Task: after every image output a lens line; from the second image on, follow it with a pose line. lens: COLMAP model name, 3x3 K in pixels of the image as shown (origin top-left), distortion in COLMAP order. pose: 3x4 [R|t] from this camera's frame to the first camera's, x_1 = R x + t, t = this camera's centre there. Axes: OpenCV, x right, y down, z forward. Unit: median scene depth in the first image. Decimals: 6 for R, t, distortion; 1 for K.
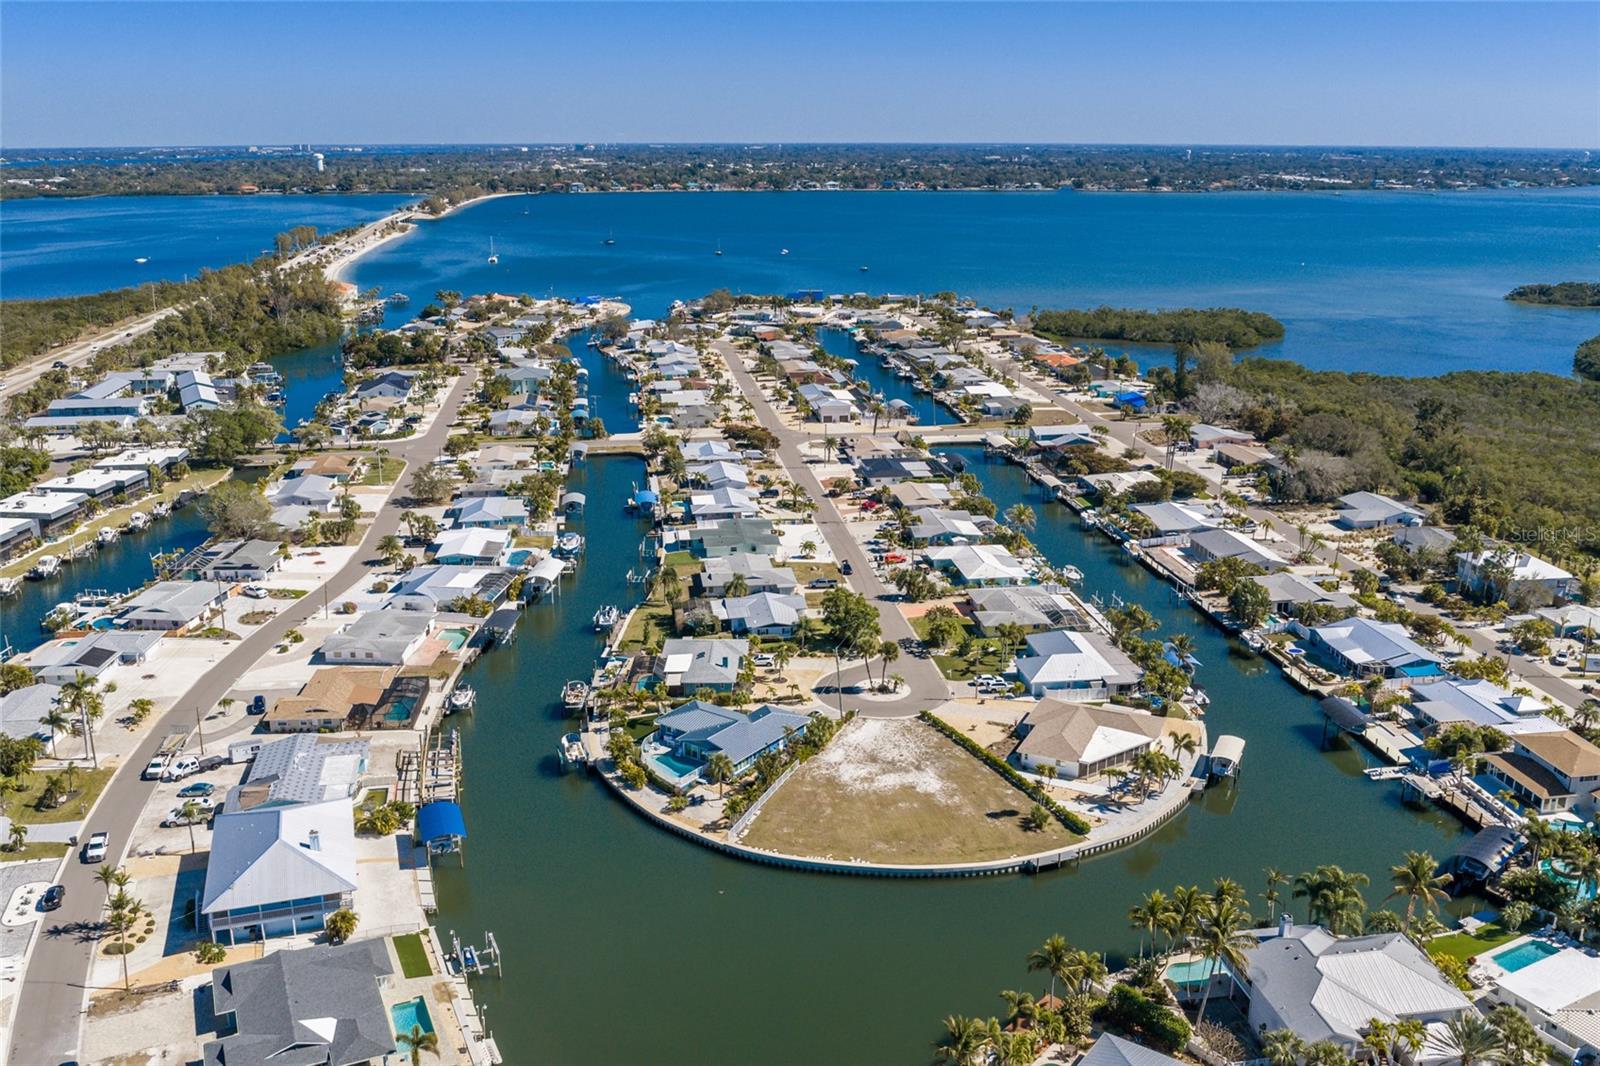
lens RADIAL K [[1353.6, 0, 800.0], [0, 1353.6, 533.0], [0, 0, 1]] dist [0.037923, -0.062763]
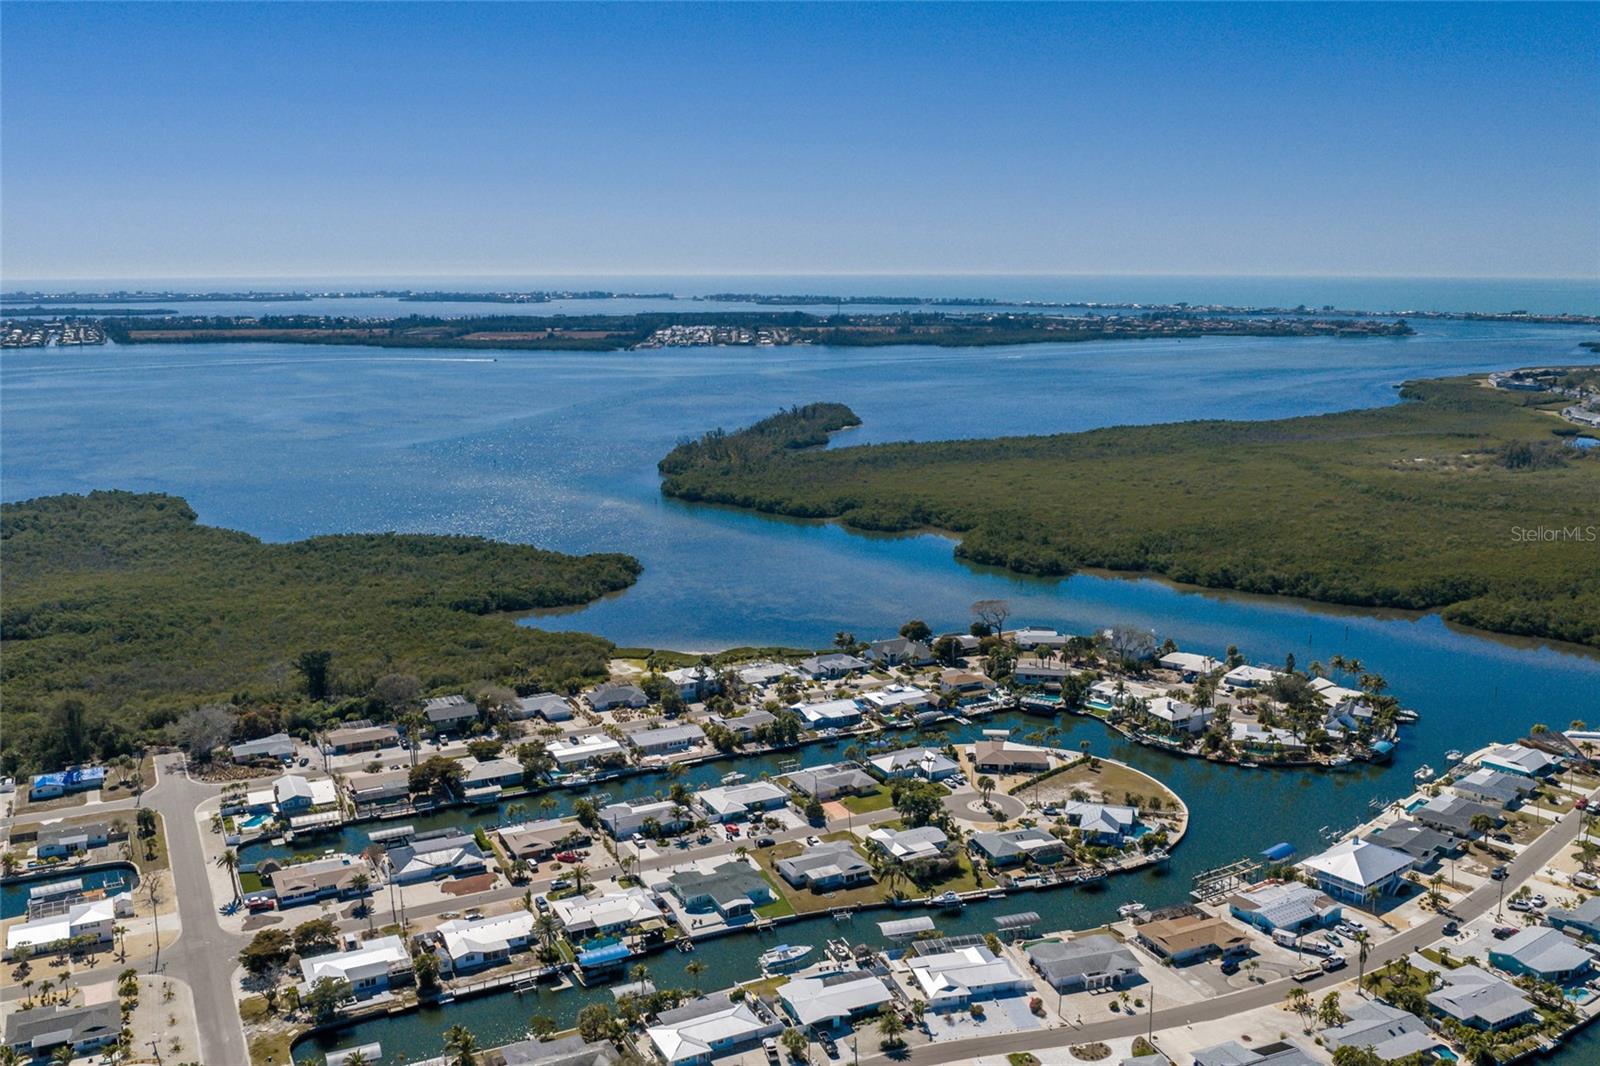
lens RADIAL K [[1372.5, 0, 797.2], [0, 1372.5, 555.6], [0, 0, 1]] dist [-0.034814, -0.014304]
pose [[-0.325397, -0.187210, 0.926860, -1.323845], [0.269148, 0.921321, 0.280583, -0.679641], [-0.906463, 0.340763, -0.249408, 1.475069]]
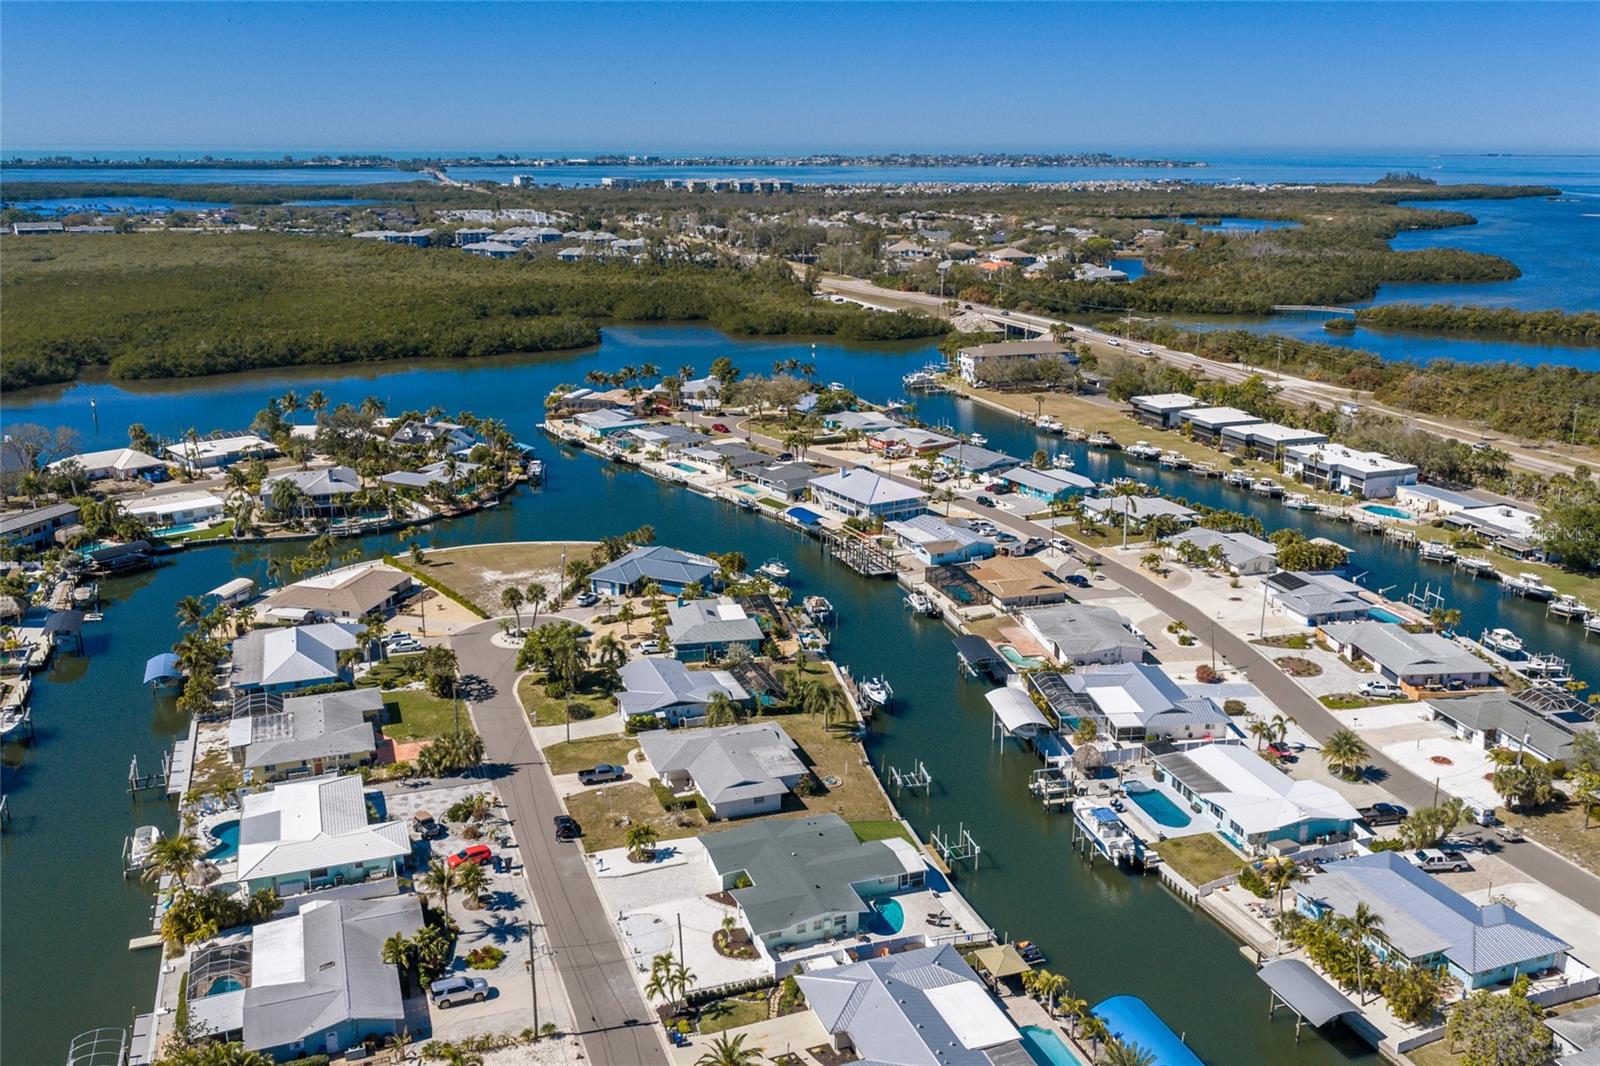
lens RADIAL K [[1353.6, 0, 800.0], [0, 1353.6, 533.0], [0, 0, 1]] dist [0.037923, -0.062763]
pose [[-0.976504, 0.056639, -0.207925, 0.060407], [-0.064322, 0.844259, 0.532062, -0.465687], [0.205678, 0.532934, -0.820779, 1.745387]]
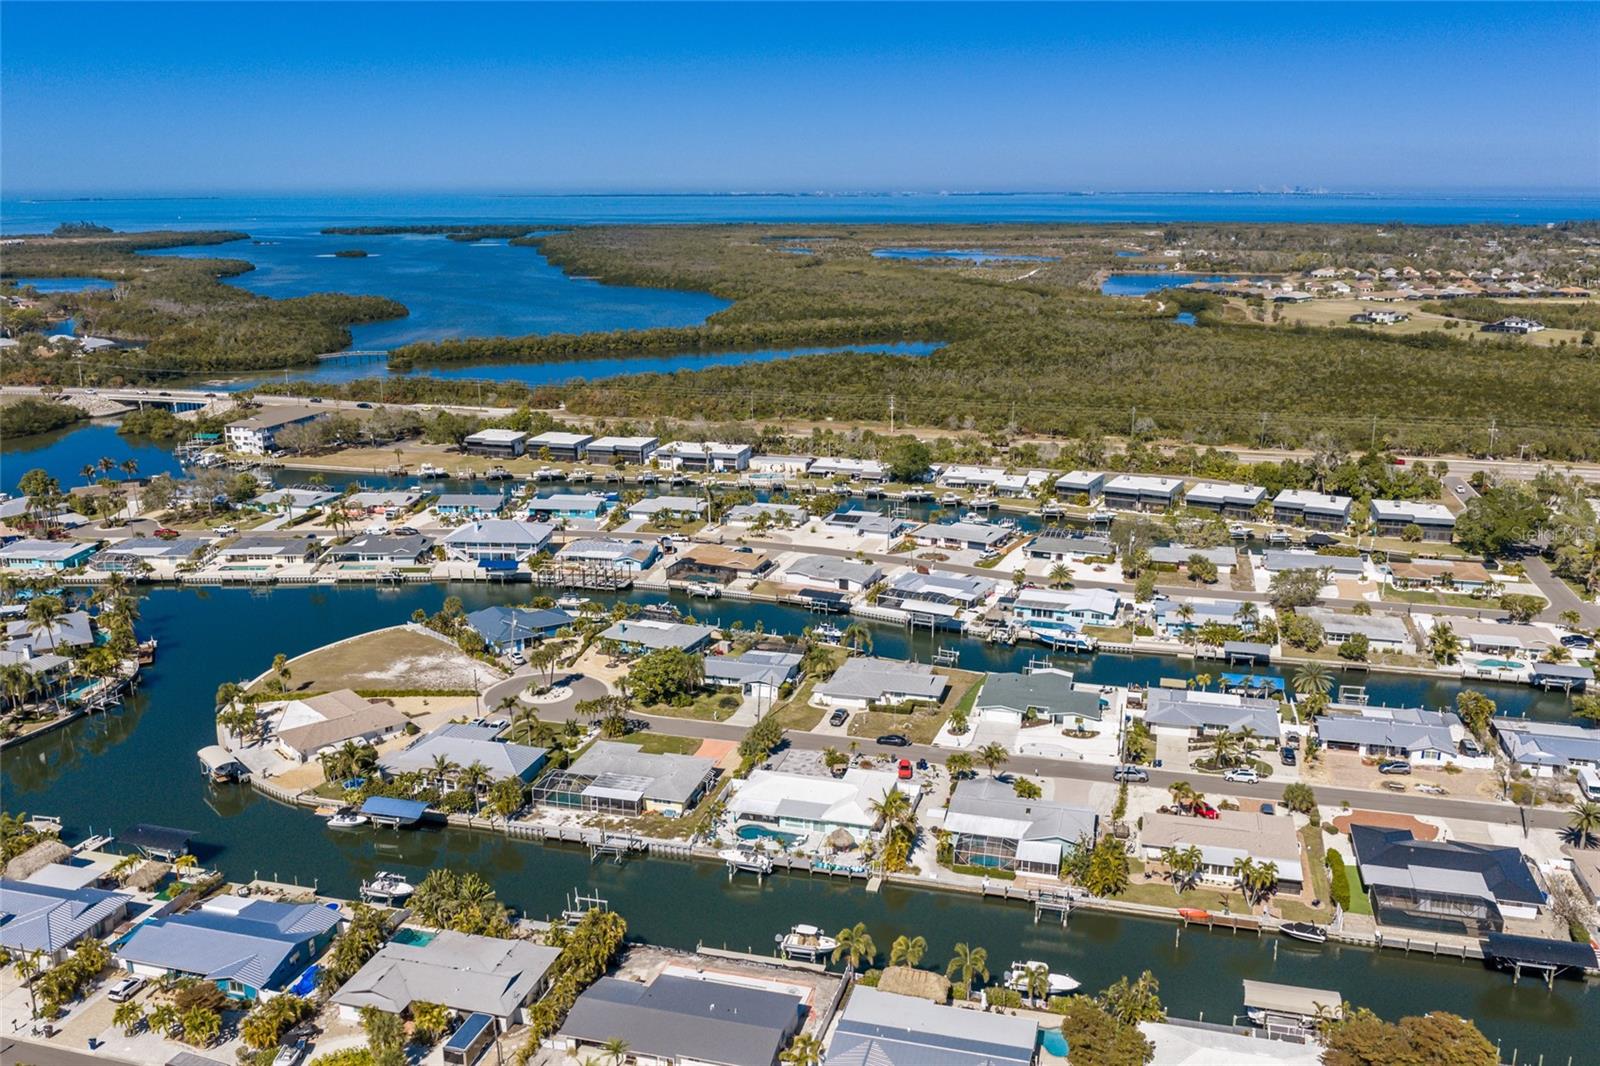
lens RADIAL K [[1353.6, 0, 800.0], [0, 1353.6, 533.0], [0, 0, 1]] dist [0.037923, -0.062763]
pose [[-0.394389, 0.231649, -0.889267, 0.892169], [-0.256877, 0.901338, 0.348718, -0.420800], [0.882310, 0.365963, -0.295973, 1.409576]]
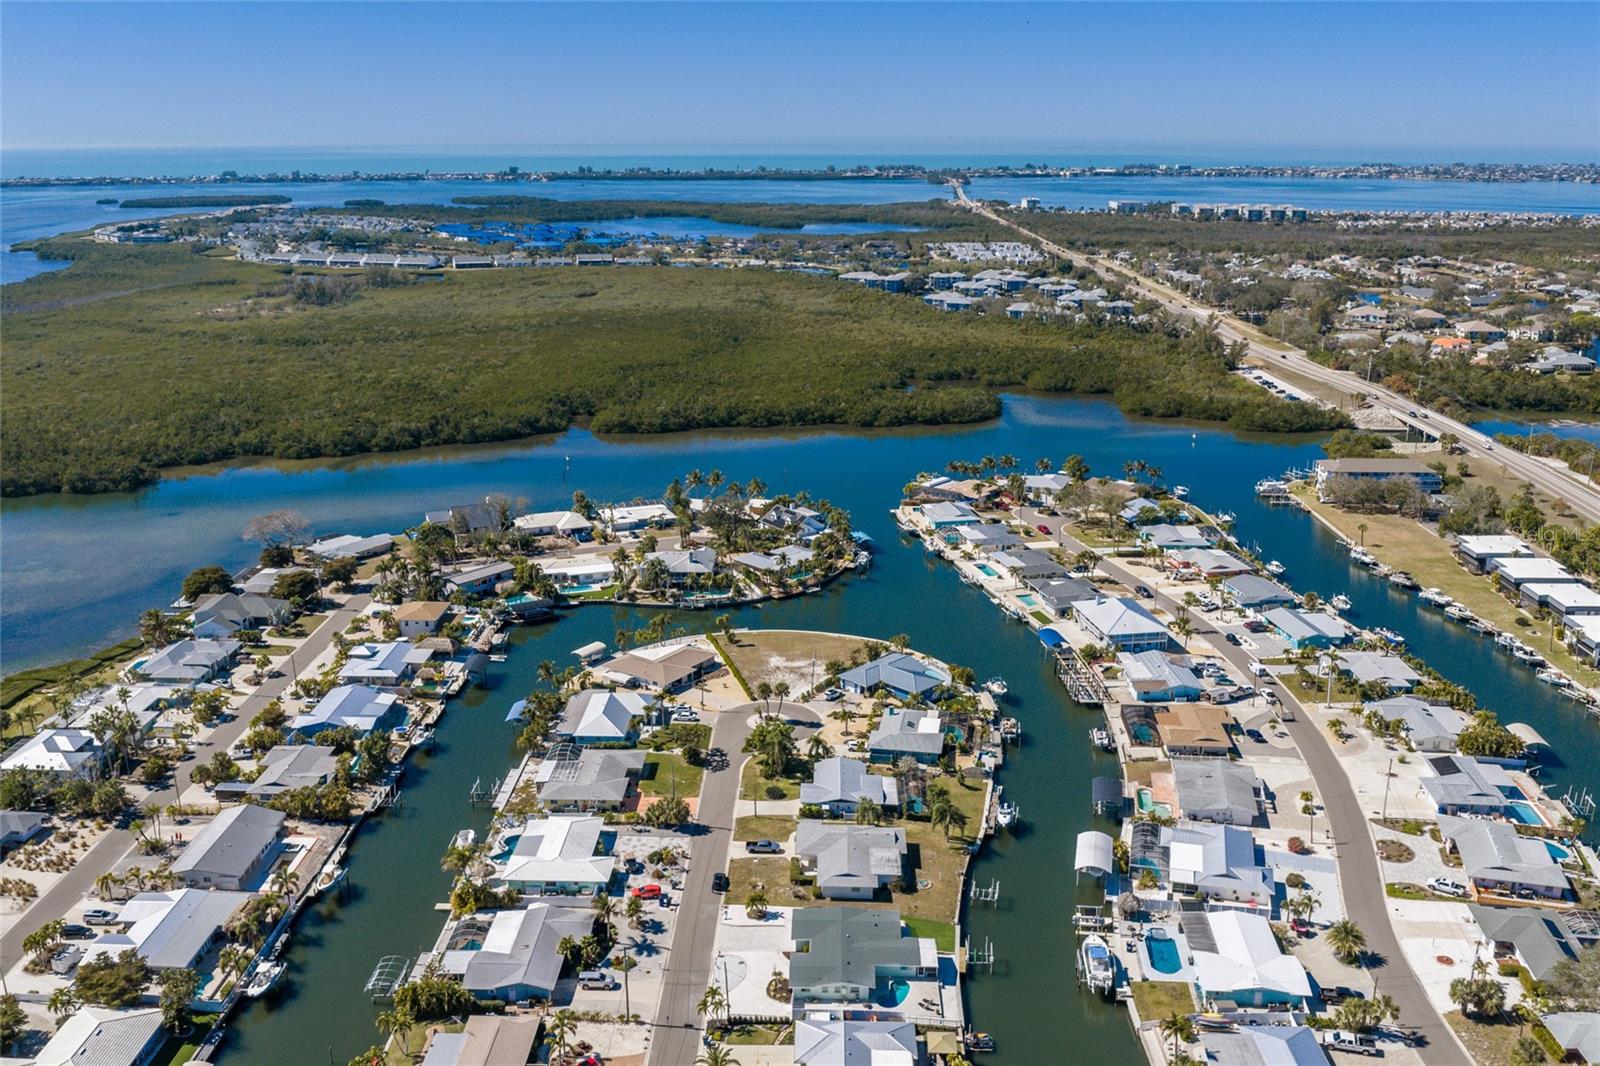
lens RADIAL K [[1372.5, 0, 797.2], [0, 1372.5, 555.6], [0, 0, 1]] dist [-0.034814, -0.014304]
pose [[-0.986372, -0.046186, 0.157912, -0.156831], [0.048831, 0.834365, 0.549045, -0.695877], [-0.157115, 0.549274, -0.820739, 1.902406]]
